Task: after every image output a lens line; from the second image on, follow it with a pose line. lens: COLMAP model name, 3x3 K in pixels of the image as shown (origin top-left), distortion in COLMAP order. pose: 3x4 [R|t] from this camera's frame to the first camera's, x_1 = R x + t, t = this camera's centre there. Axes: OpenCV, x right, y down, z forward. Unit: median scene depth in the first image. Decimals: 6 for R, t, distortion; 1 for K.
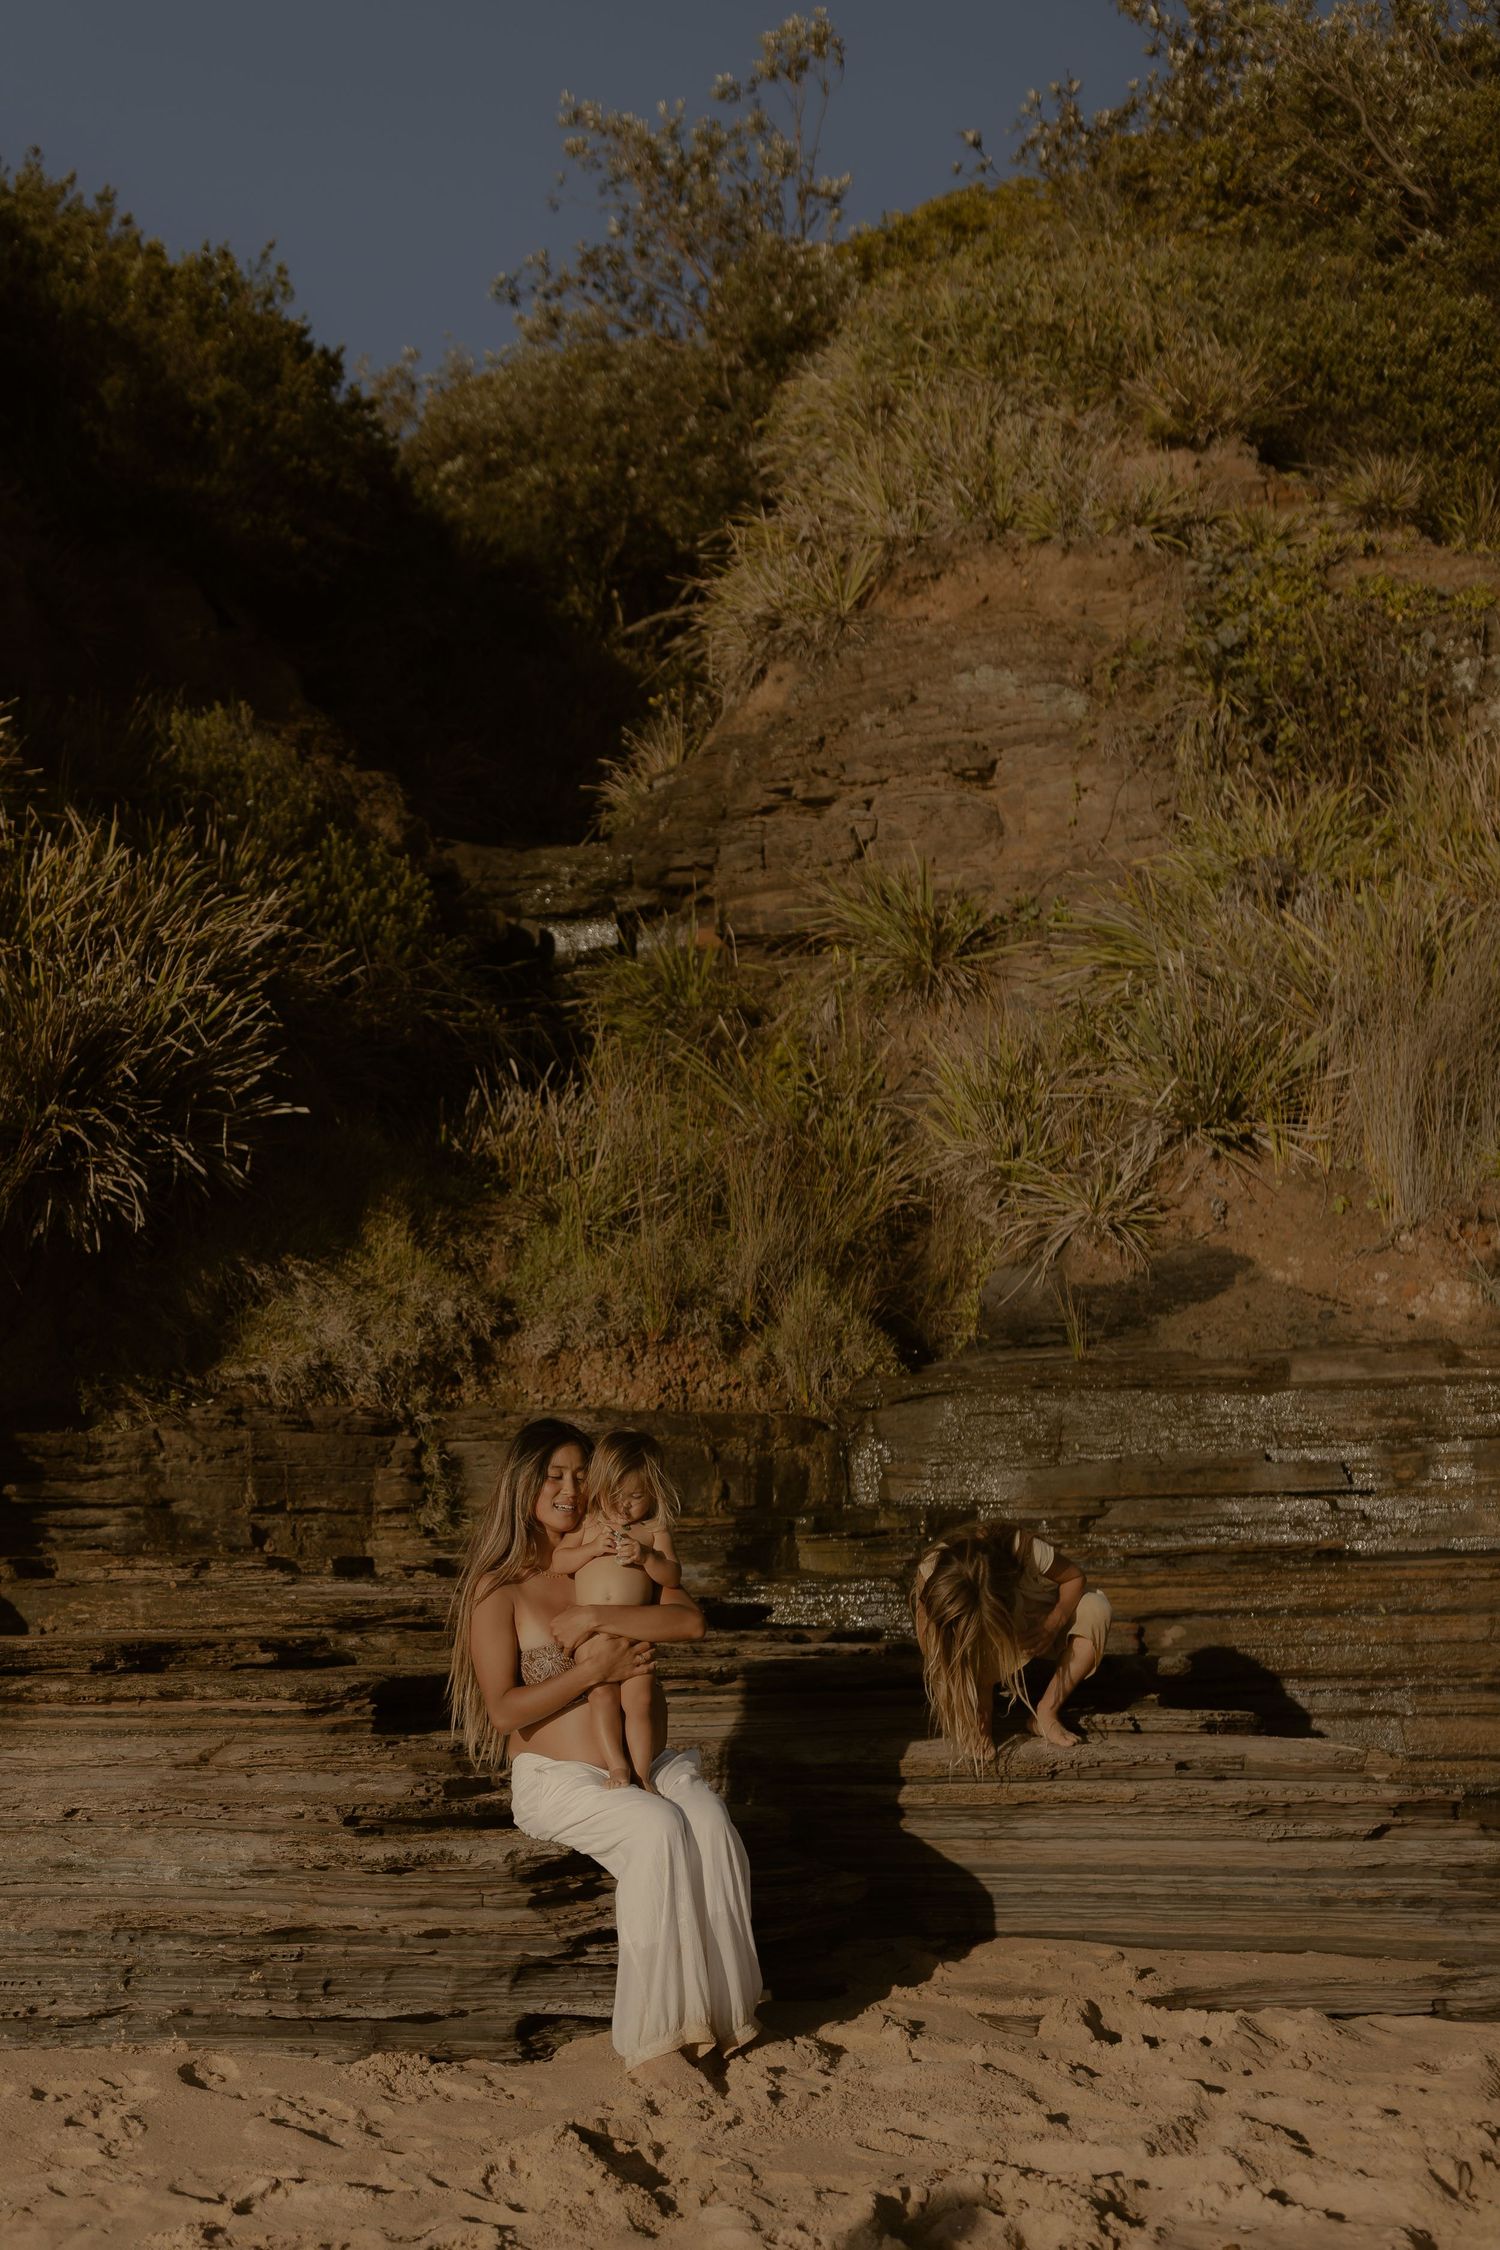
lens RADIAL K [[2323.6, 0, 750.0], [0, 2323.6, 1125.0], [0, 0, 1]] dist [0.008685, 0.011710]
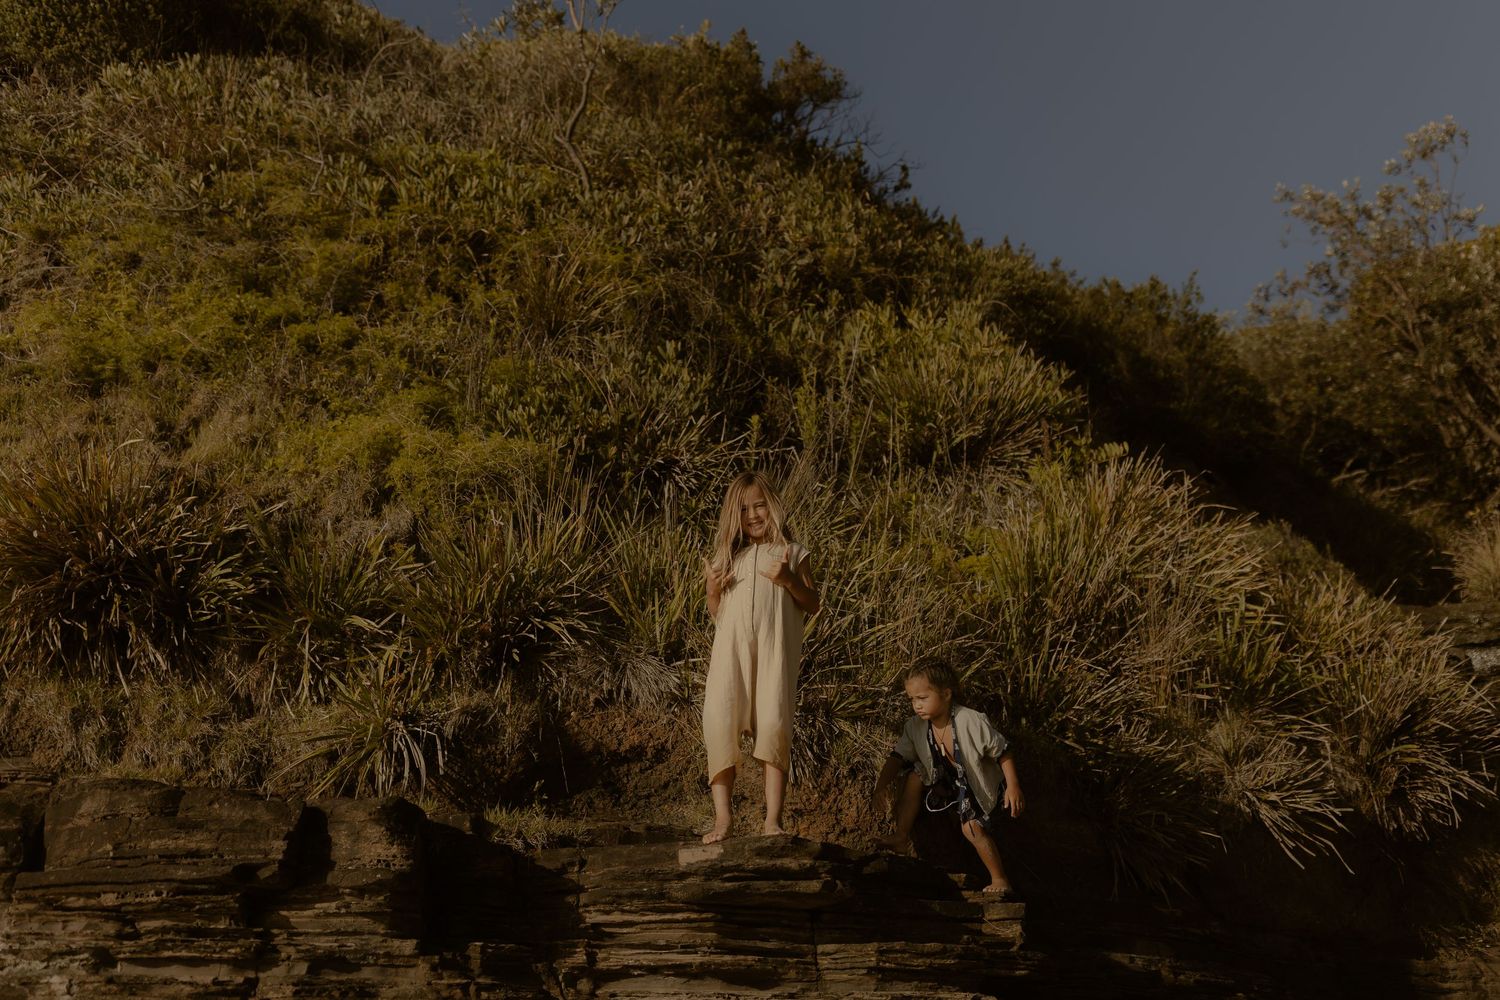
lens RADIAL K [[1398.5, 0, 750.0], [0, 1398.5, 500.0], [0, 0, 1]] dist [-0.010598, 0.020238]
pose [[0.956016, -0.062416, -0.286595, -0.410484], [-0.003380, 0.974687, -0.223547, 0.039953], [0.293294, 0.214683, 0.931606, -0.061923]]
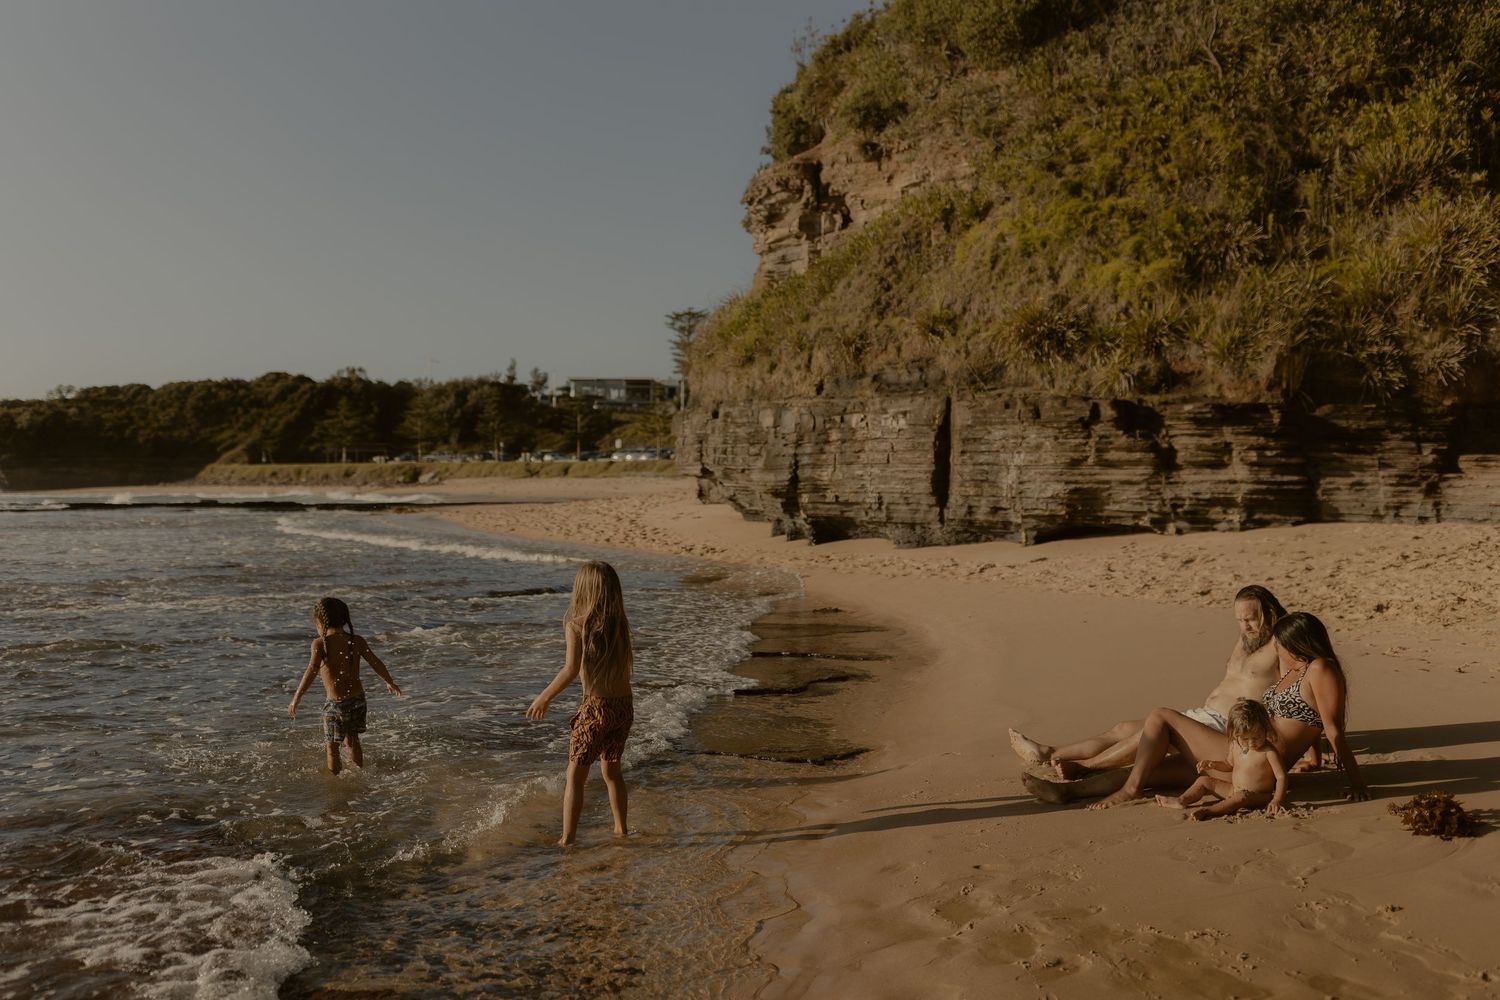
lens RADIAL K [[1549.1, 0, 708.8], [0, 1549.1, 500.0], [0, 0, 1]] dist [0.008685, 0.011710]
pose [[0.556165, 0.043402, -0.829938, 1.372345], [0.116379, 0.984728, 0.129486, -0.269090], [0.822883, -0.168603, 0.542620, -1.855622]]
